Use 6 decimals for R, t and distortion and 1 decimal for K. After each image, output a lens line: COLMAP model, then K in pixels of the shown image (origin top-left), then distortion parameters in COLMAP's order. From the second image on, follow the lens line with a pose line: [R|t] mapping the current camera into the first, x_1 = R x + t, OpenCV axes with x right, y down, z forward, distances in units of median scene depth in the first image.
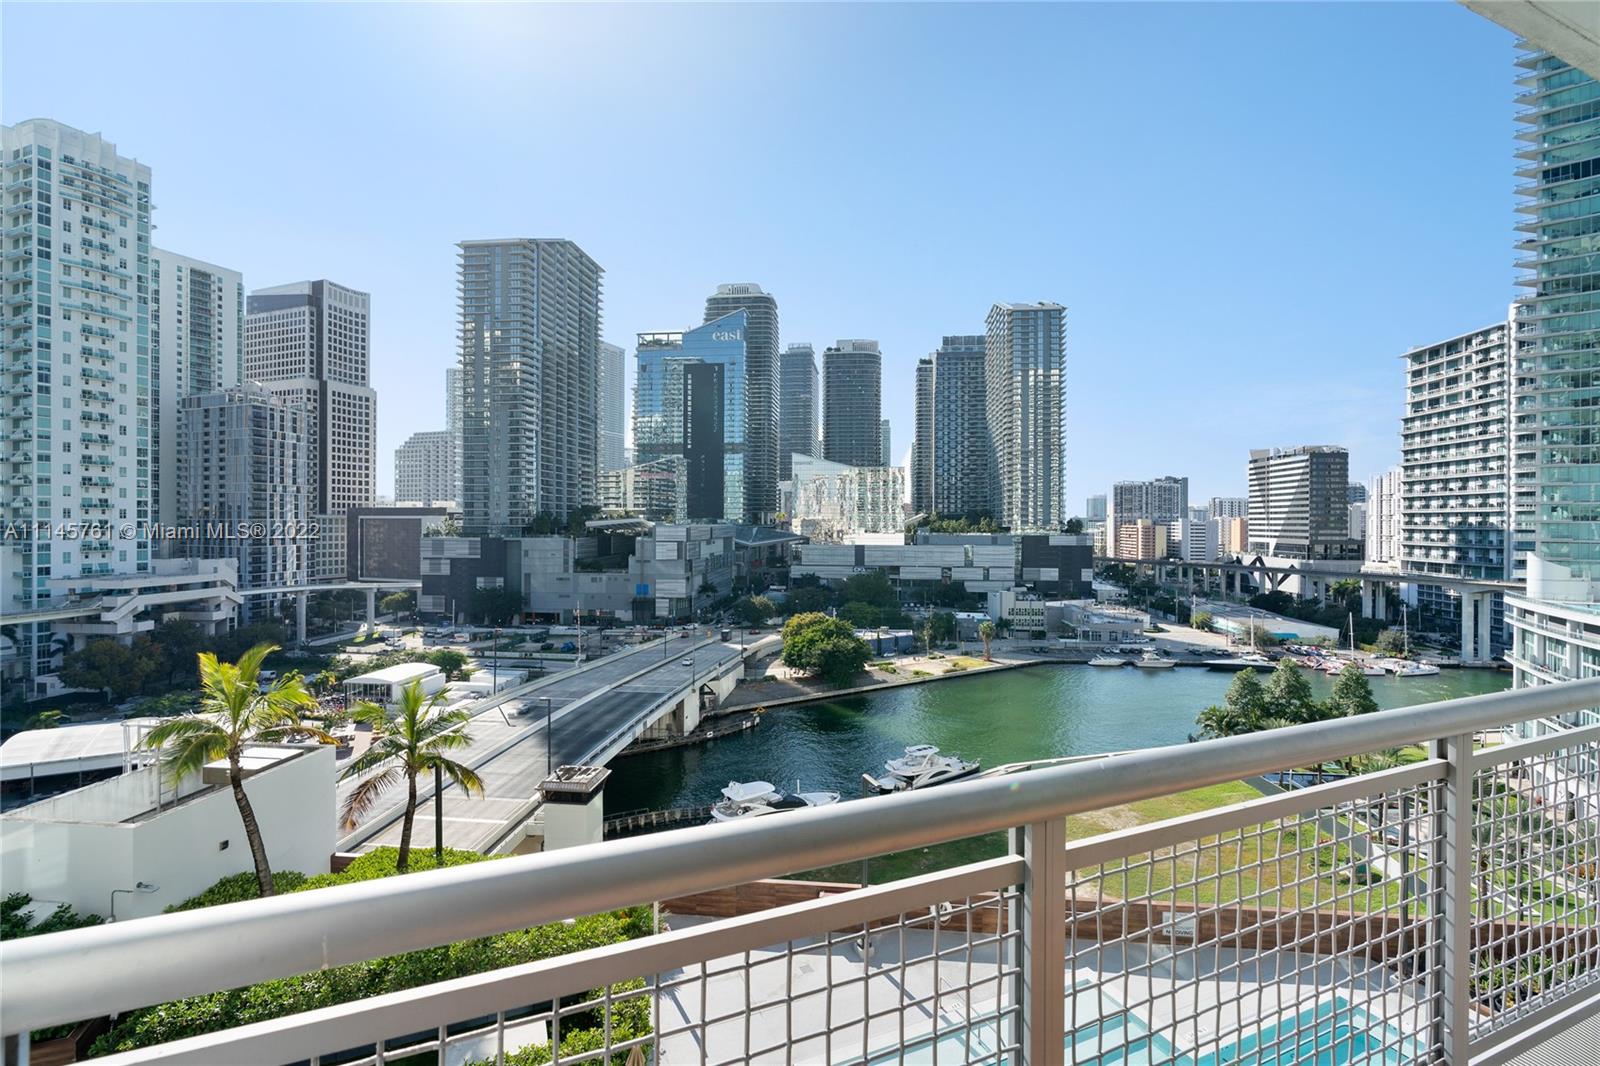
lens RADIAL K [[720.2, 0, 804.0], [0, 720.2, 526.0], [0, 0, 1]] dist [-0.012650, 0.006308]
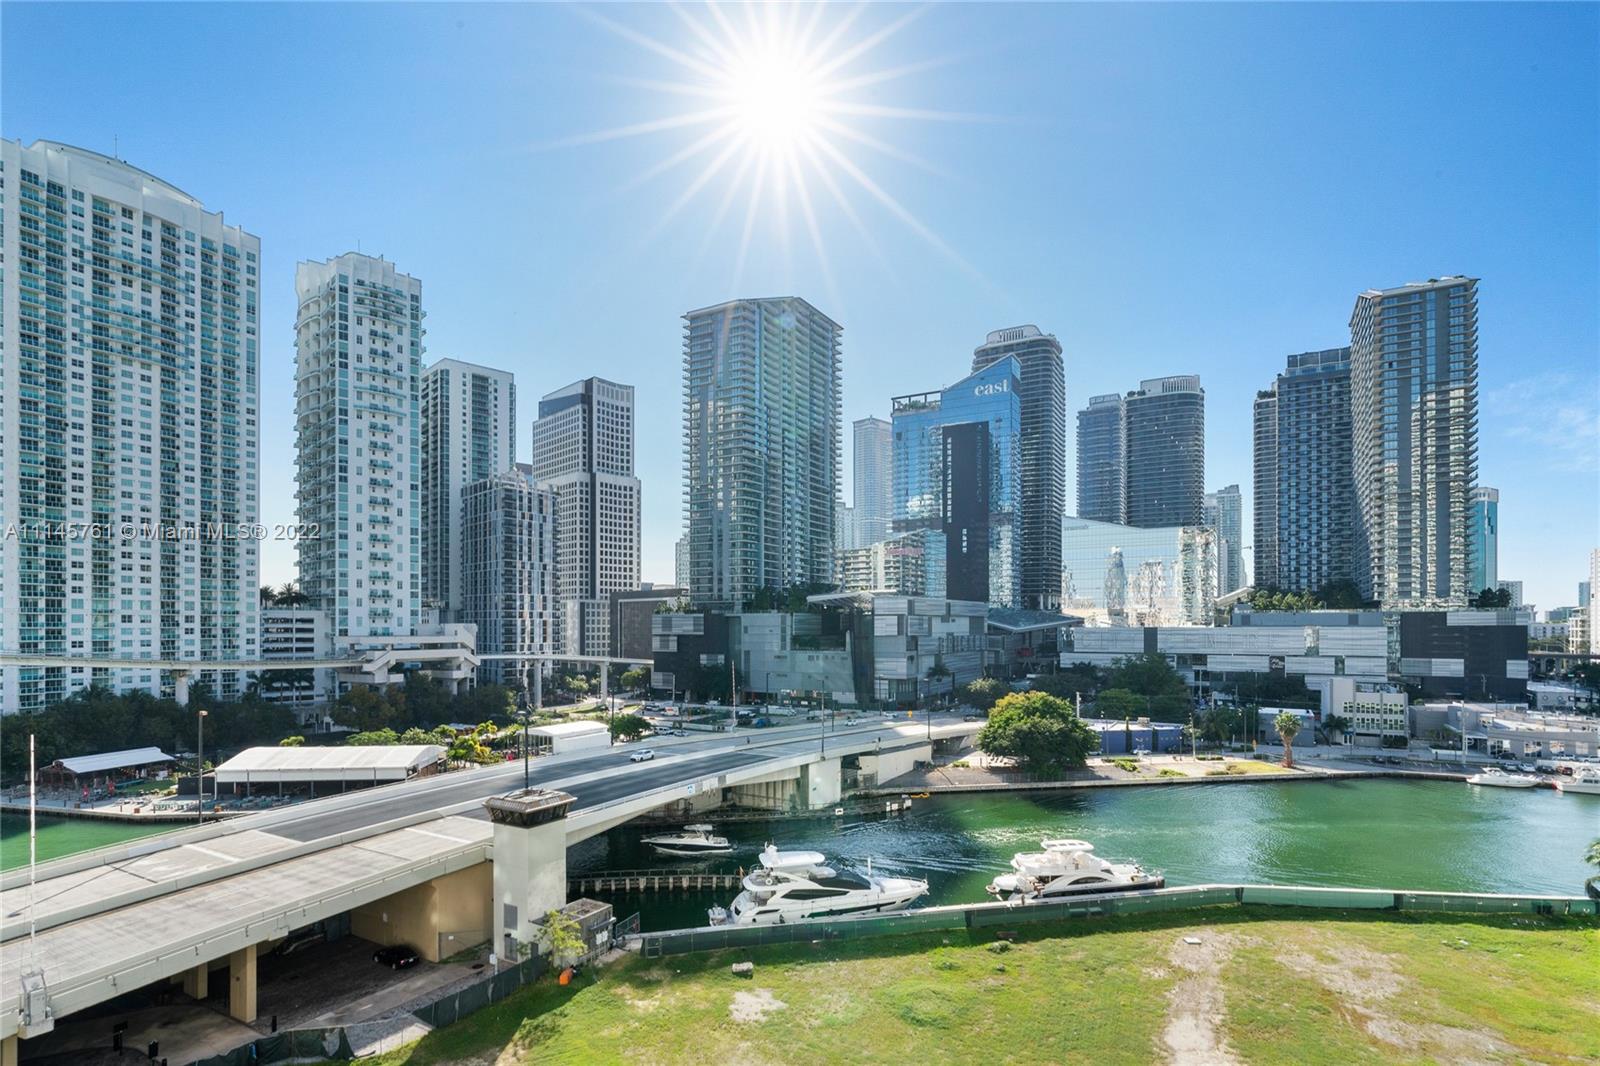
lens RADIAL K [[796.0, 0, 780.7], [0, 796.0, 619.8], [0, 0, 1]] dist [-0.007575, 0.002255]
pose [[0.914610, -0.004598, -0.404311, 0.094310], [0.001729, 0.999971, -0.007463, 0.038386], [0.404334, 0.006127, 0.914591, 0.065462]]
